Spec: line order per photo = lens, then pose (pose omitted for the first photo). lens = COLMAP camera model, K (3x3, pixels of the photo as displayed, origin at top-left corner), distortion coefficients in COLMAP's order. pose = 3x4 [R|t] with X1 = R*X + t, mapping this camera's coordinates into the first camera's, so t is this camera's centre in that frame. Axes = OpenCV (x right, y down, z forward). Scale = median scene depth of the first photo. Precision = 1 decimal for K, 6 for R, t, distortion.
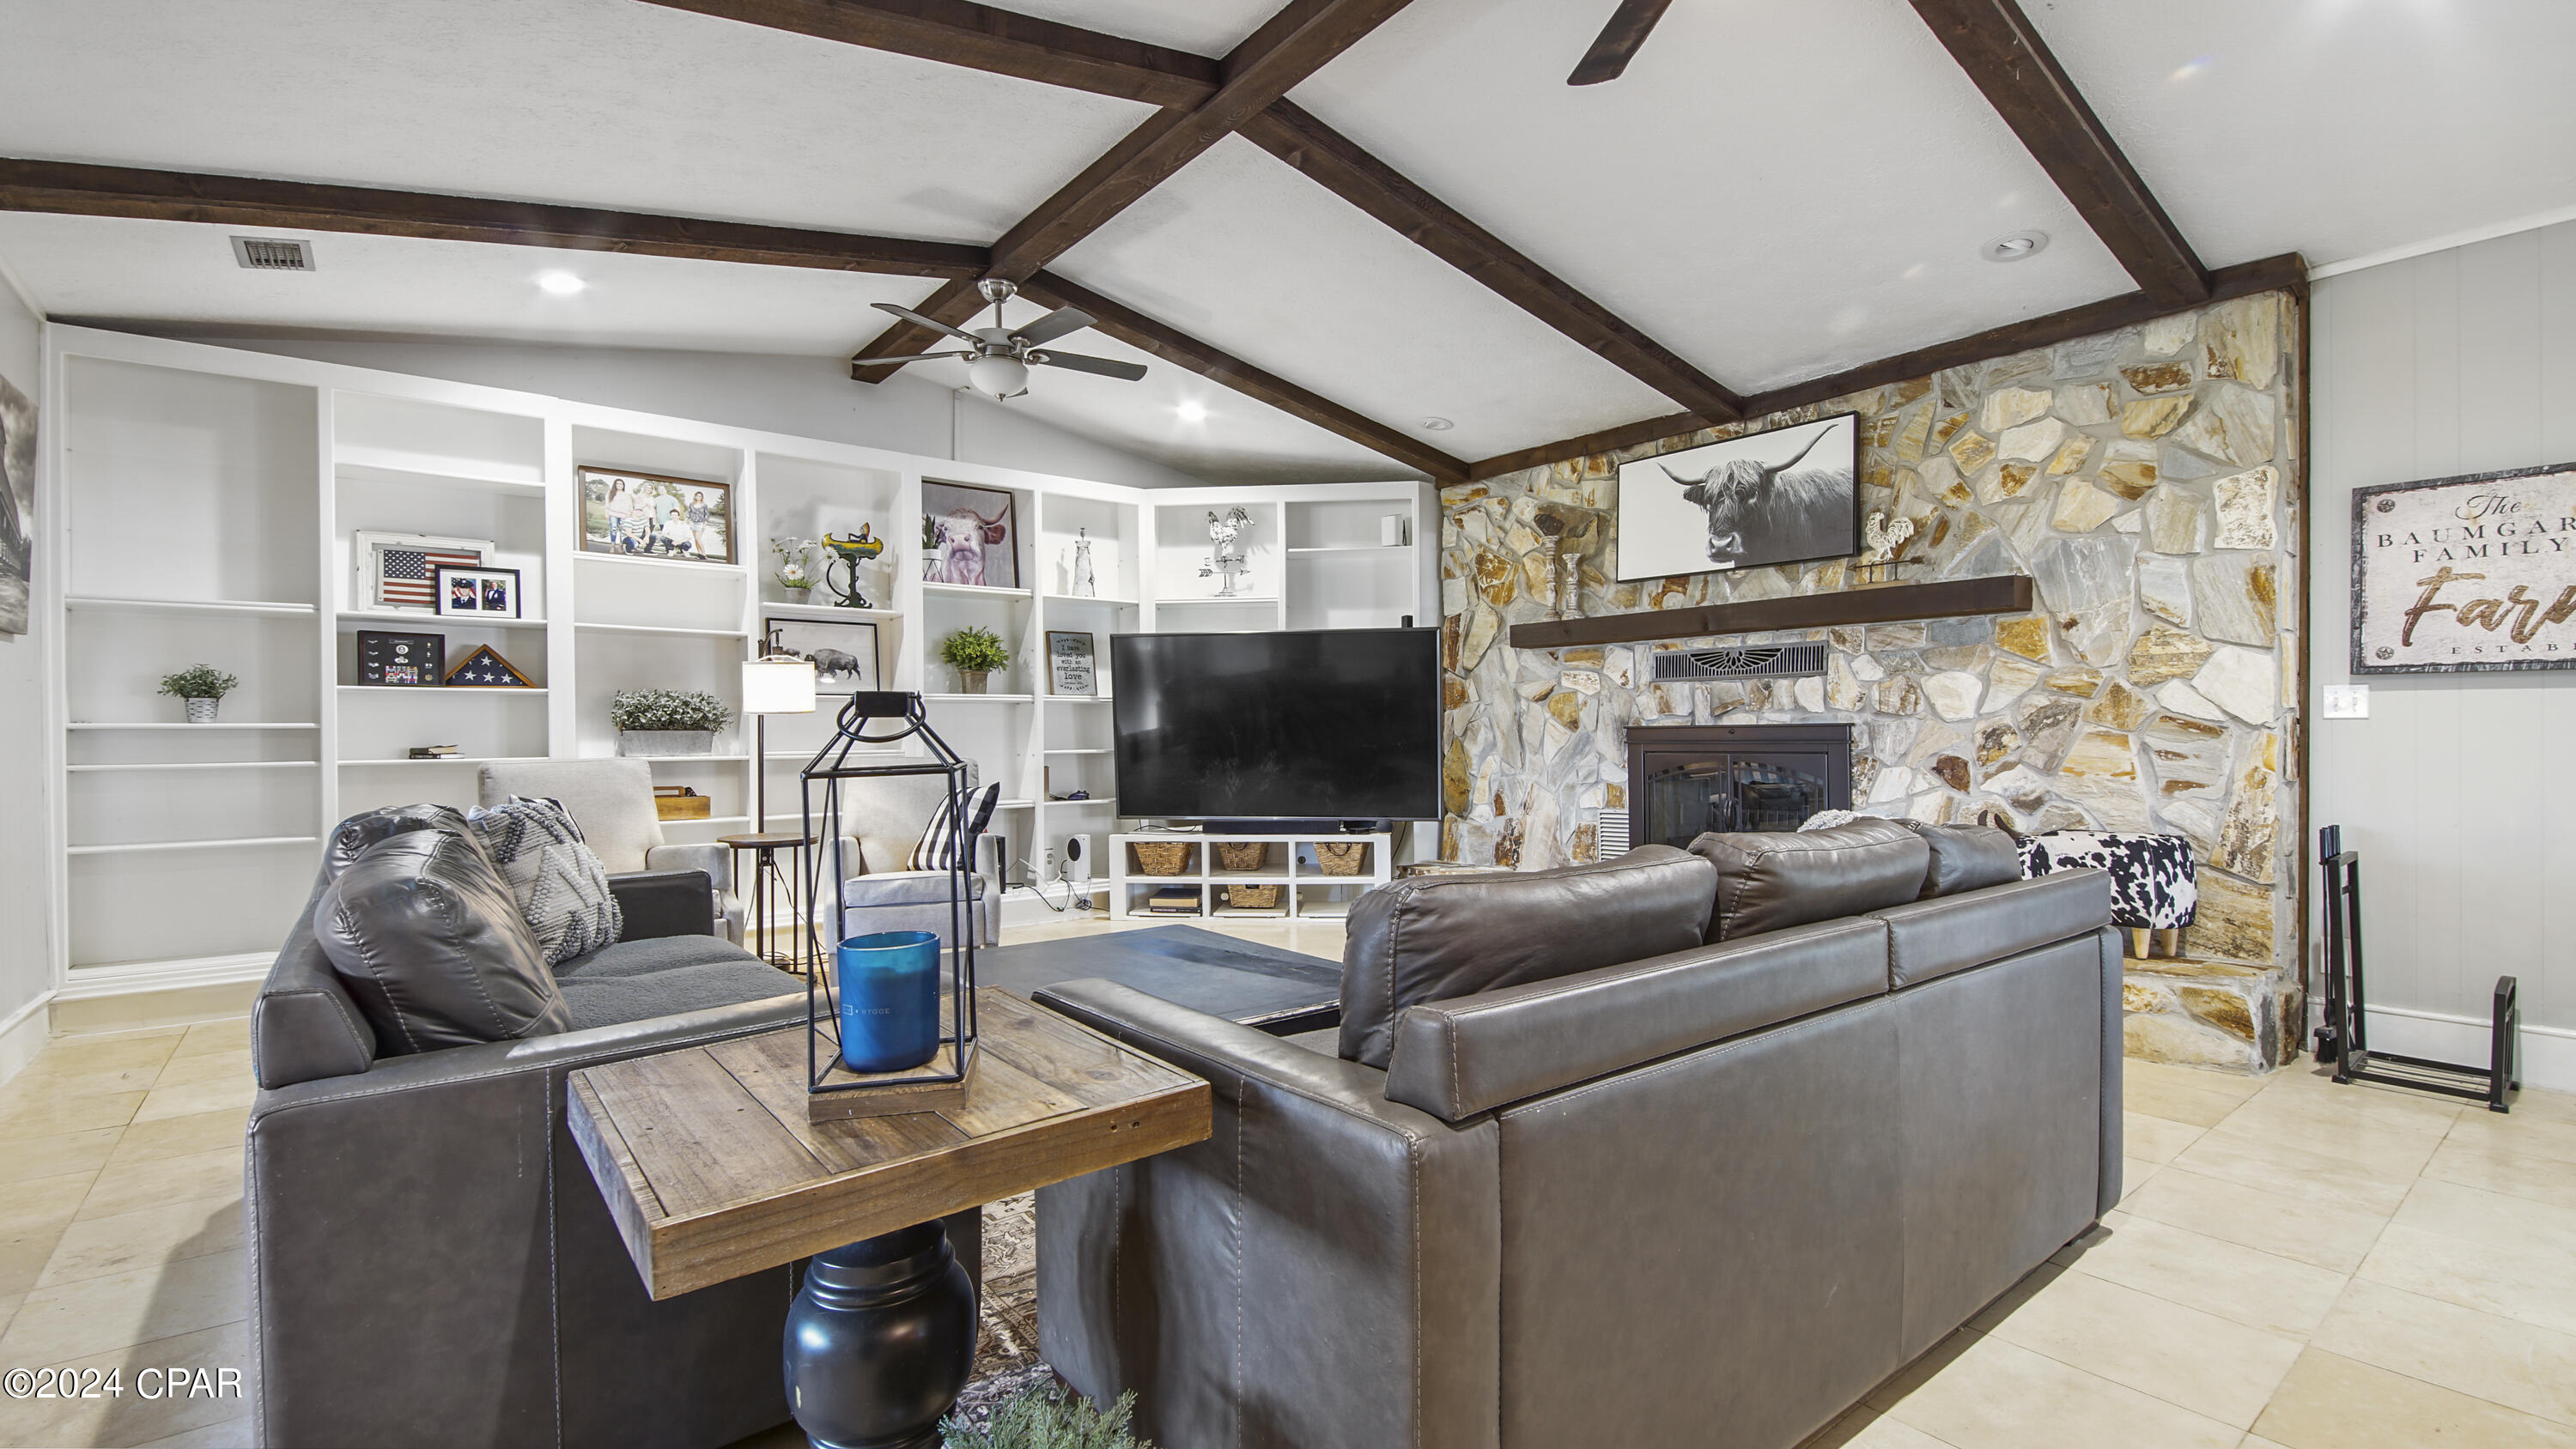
lens RADIAL K [[1125.0, 0, 1265.1], [0, 1125.0, 714.2], [0, 0, 1]] dist [0.026926, -0.016908]
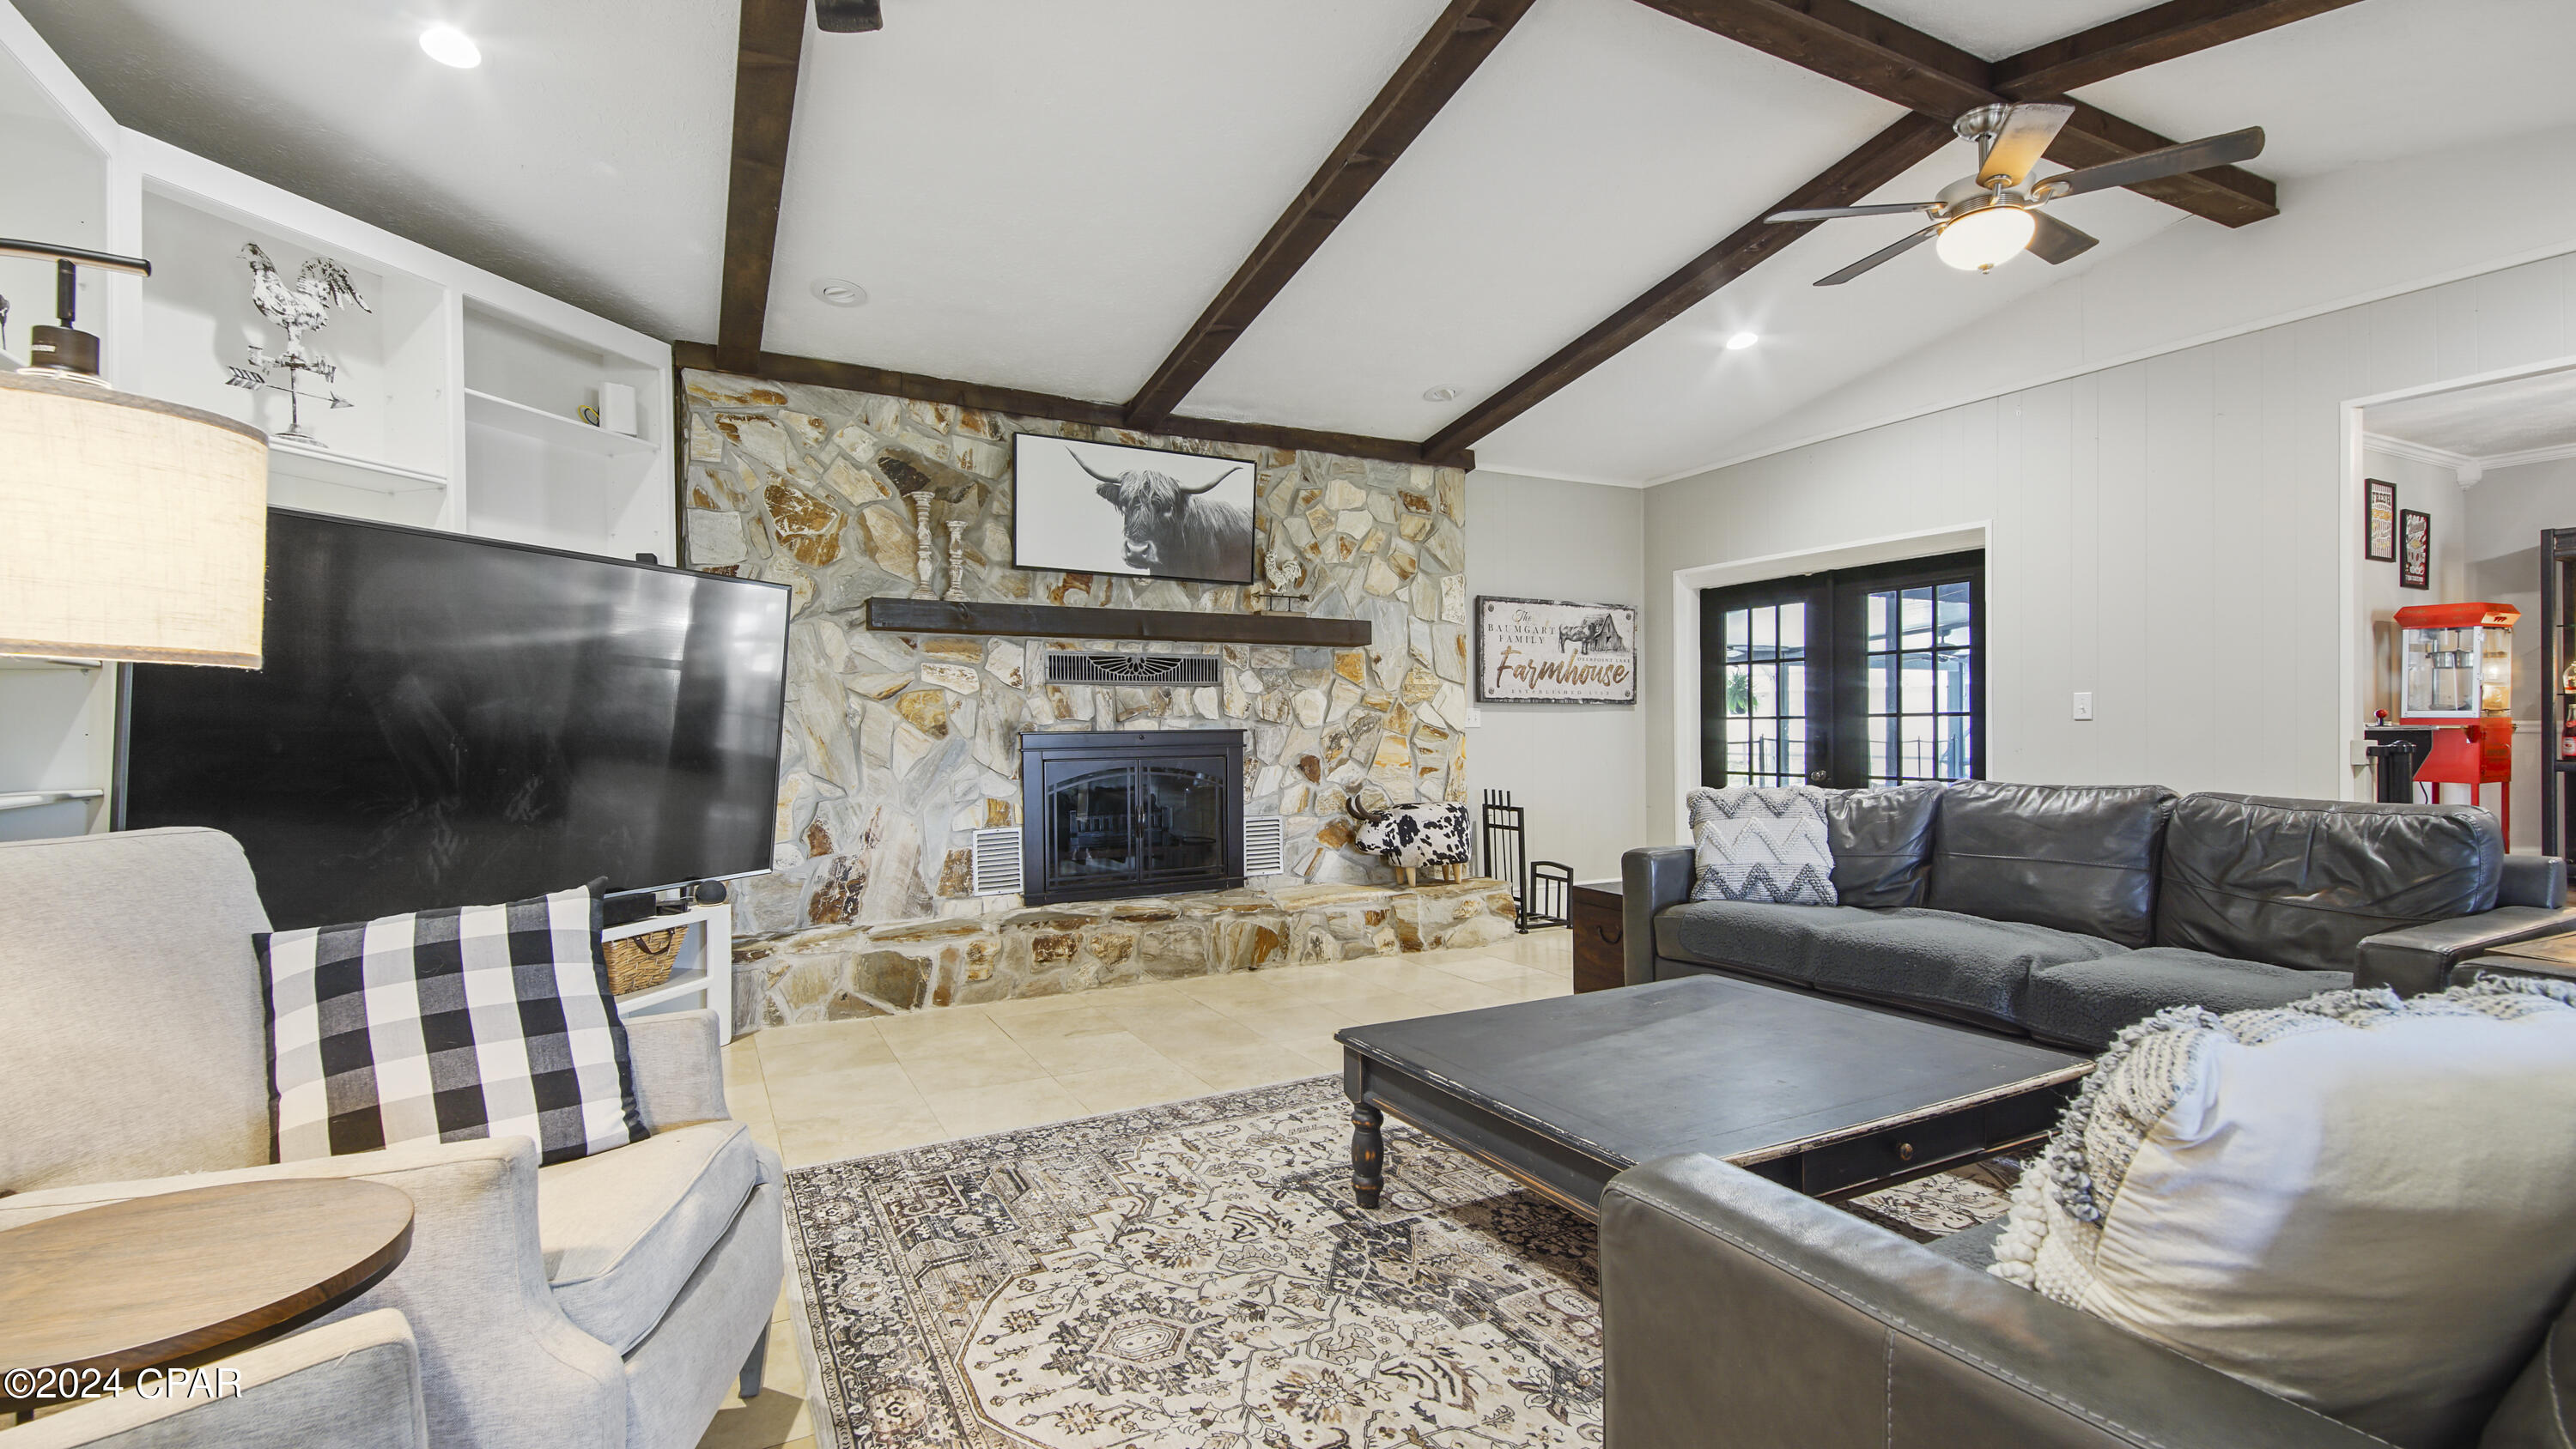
lens RADIAL K [[1125.0, 0, 1273.1], [0, 1125.0, 715.3], [0, 0, 1]] dist [0.026926, -0.016908]
pose [[0.169261, 0.013726, 0.985476, -0.557562], [-0.011027, 0.999867, -0.012033, 0.006654], [-0.985510, -0.008830, 0.169390, 0.713618]]
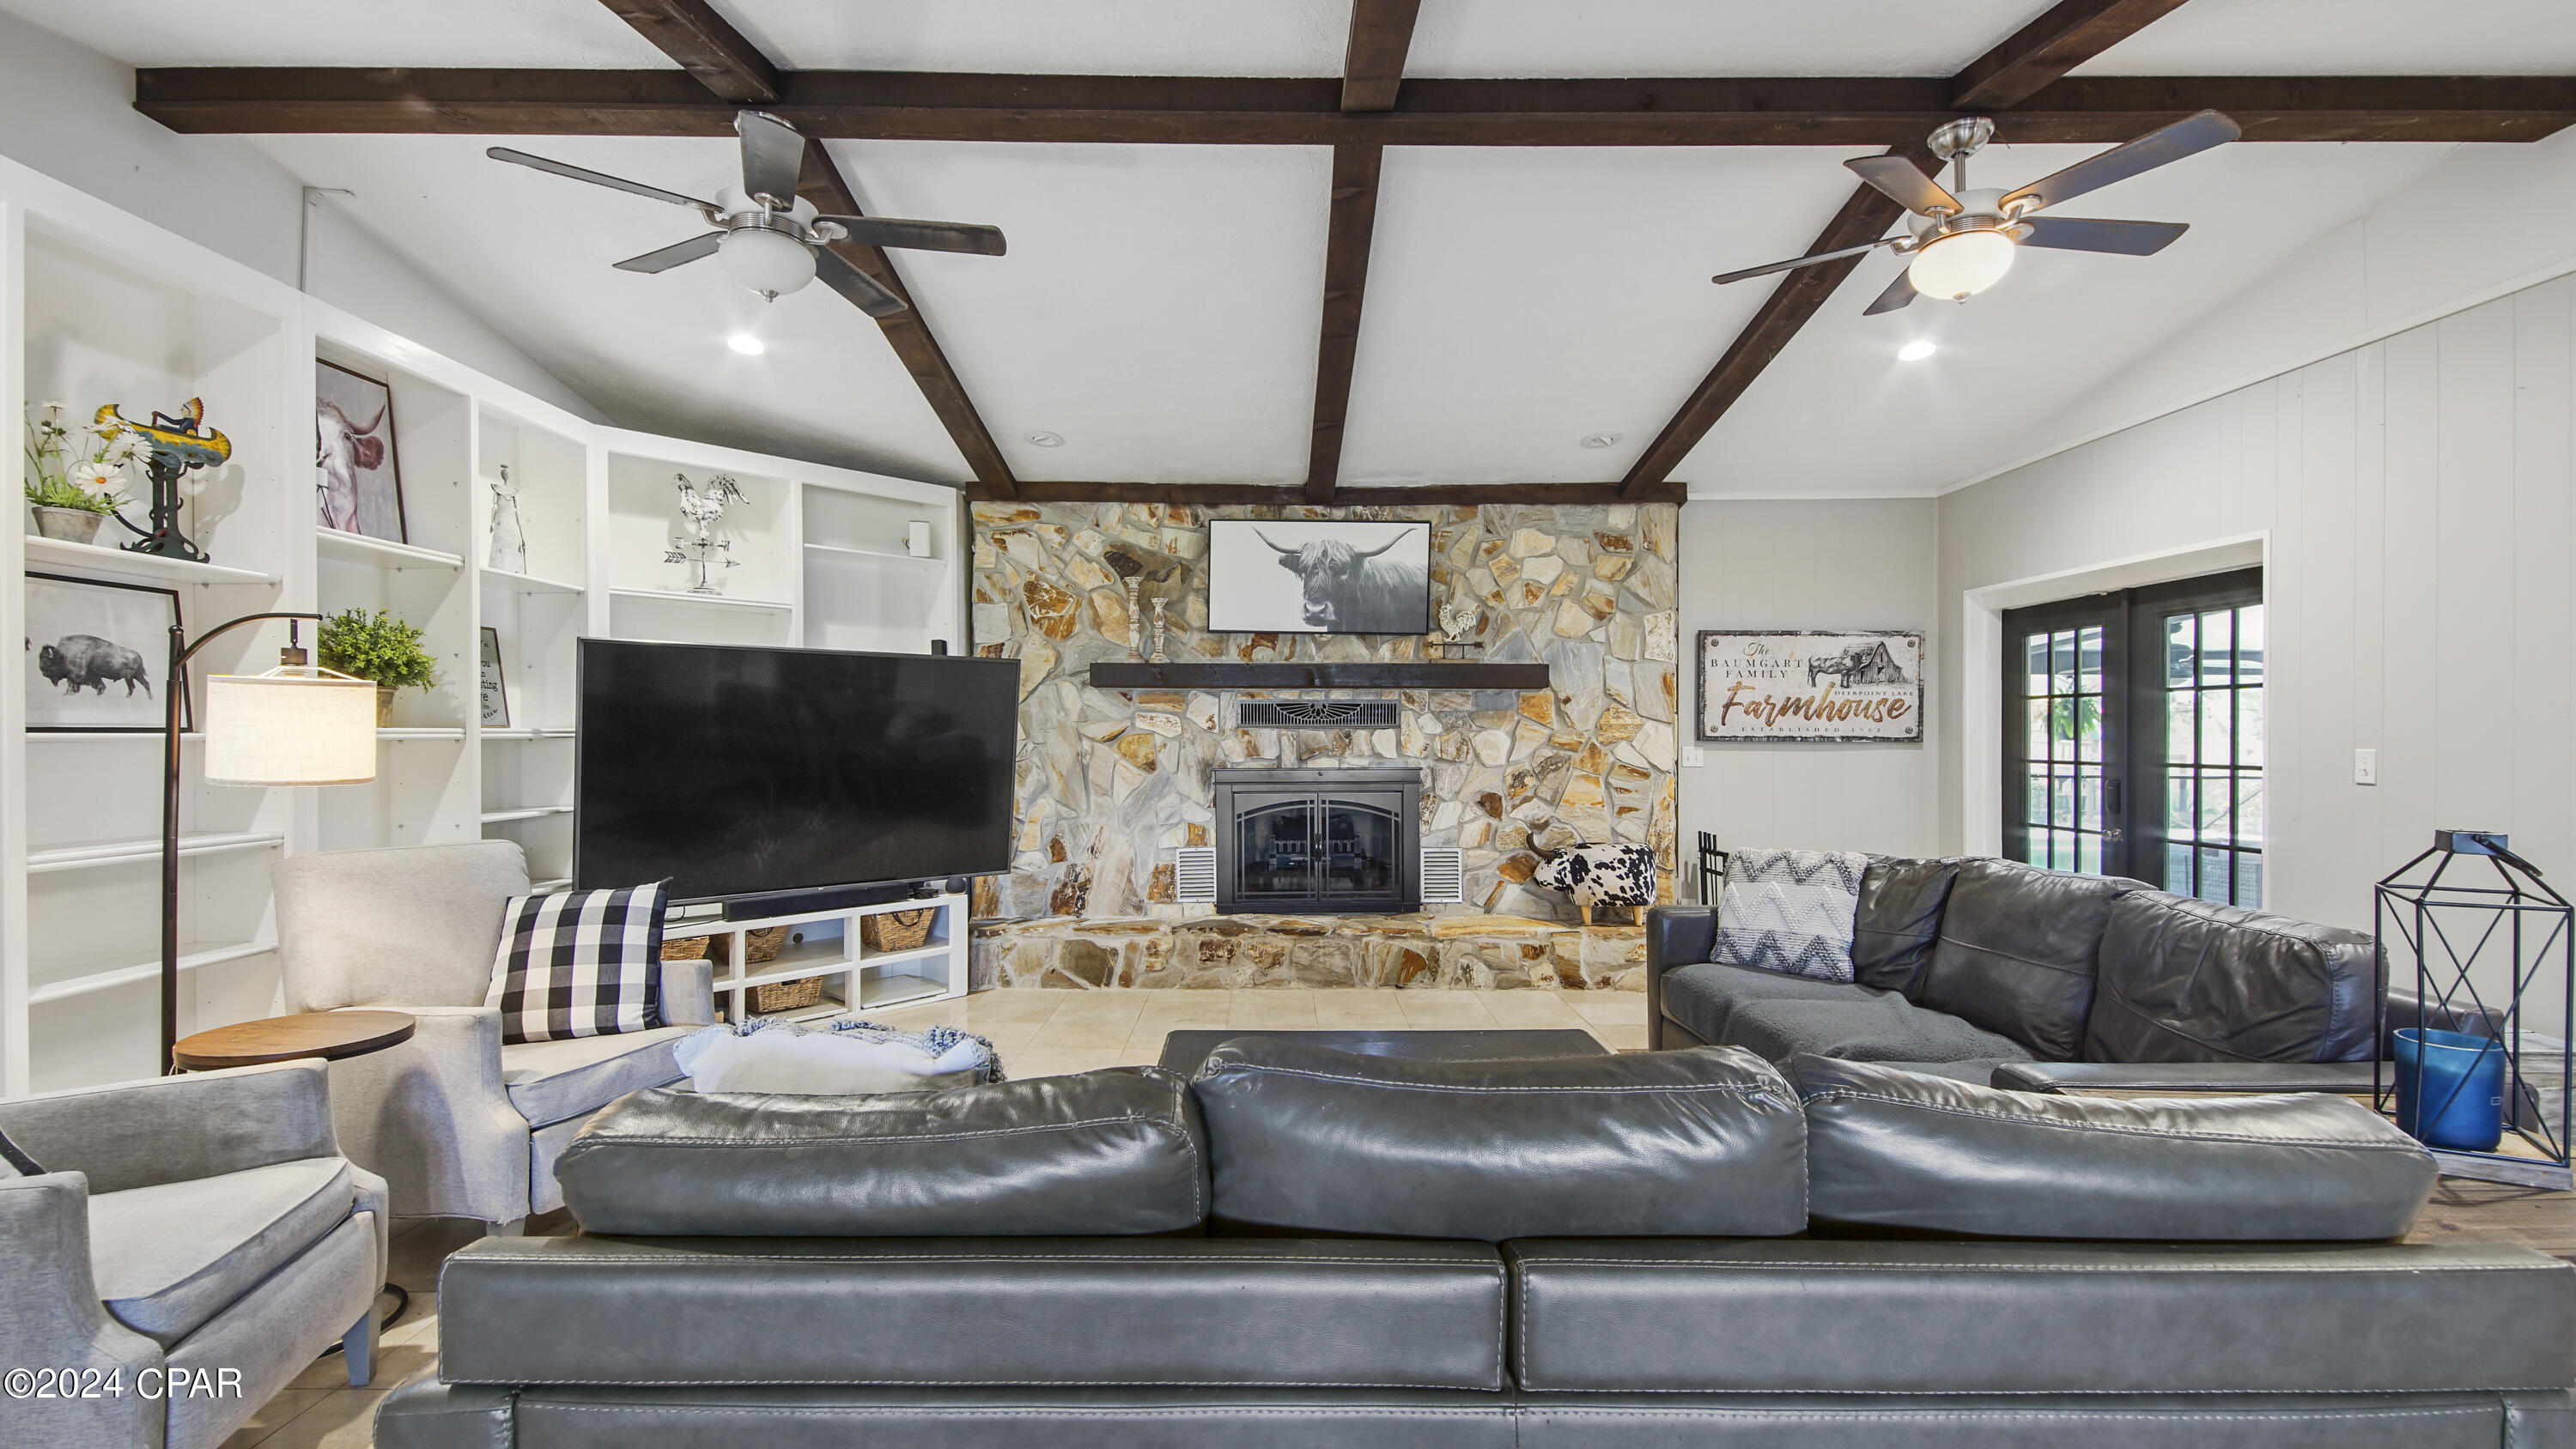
lens RADIAL K [[1125.0, 0, 1268.0], [0, 1125.0, 718.9], [0, 0, 1]] dist [0.026926, -0.016908]
pose [[0.604922, 0.015091, 0.796142, -0.534425], [-0.016387, 0.999845, -0.006501, -0.032238], [-0.796116, -0.009114, 0.605075, 0.347403]]
